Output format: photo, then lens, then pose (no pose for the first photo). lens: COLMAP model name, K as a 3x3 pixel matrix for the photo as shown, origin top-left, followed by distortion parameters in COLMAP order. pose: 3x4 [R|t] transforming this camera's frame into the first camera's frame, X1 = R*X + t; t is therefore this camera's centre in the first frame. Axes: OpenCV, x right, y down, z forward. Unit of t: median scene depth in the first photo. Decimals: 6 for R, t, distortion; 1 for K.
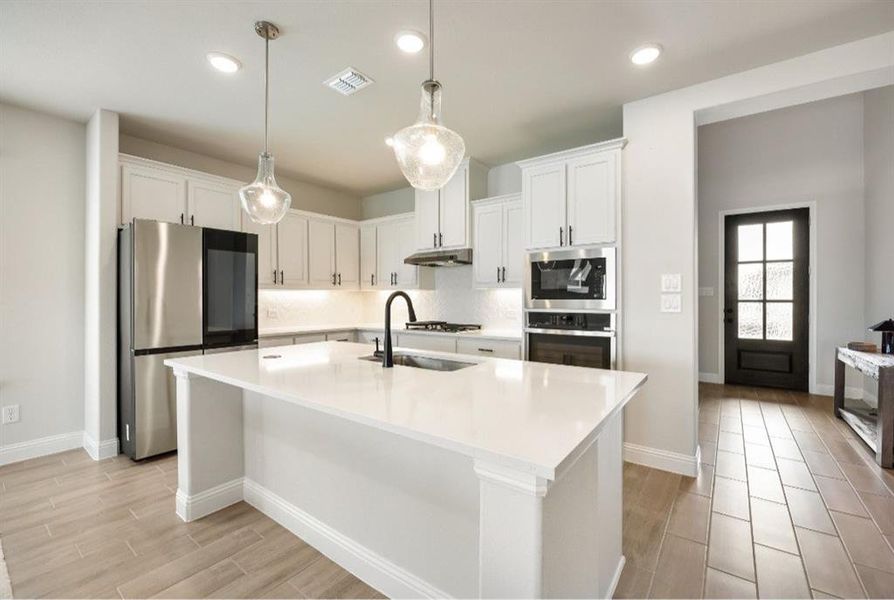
lens RADIAL K [[377.8, 0, 451.8], [0, 377.8, 300.7], [0, 0, 1]] dist [-0.013604, -0.000267]
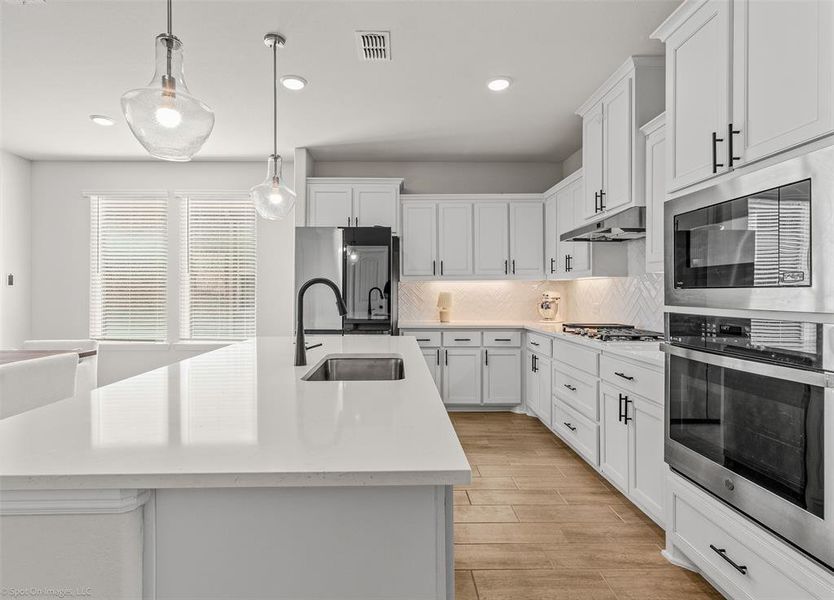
lens RADIAL K [[419.3, 0, 409.8], [0, 419.3, 292.1], [0, 0, 1]] dist [-0.000819, 0.000244]
pose [[0.603076, 0.000252, -0.797684, 0.349070], [-0.005779, 0.999975, -0.004053, 0.004728], [0.797663, 0.007054, 0.603062, 0.287996]]
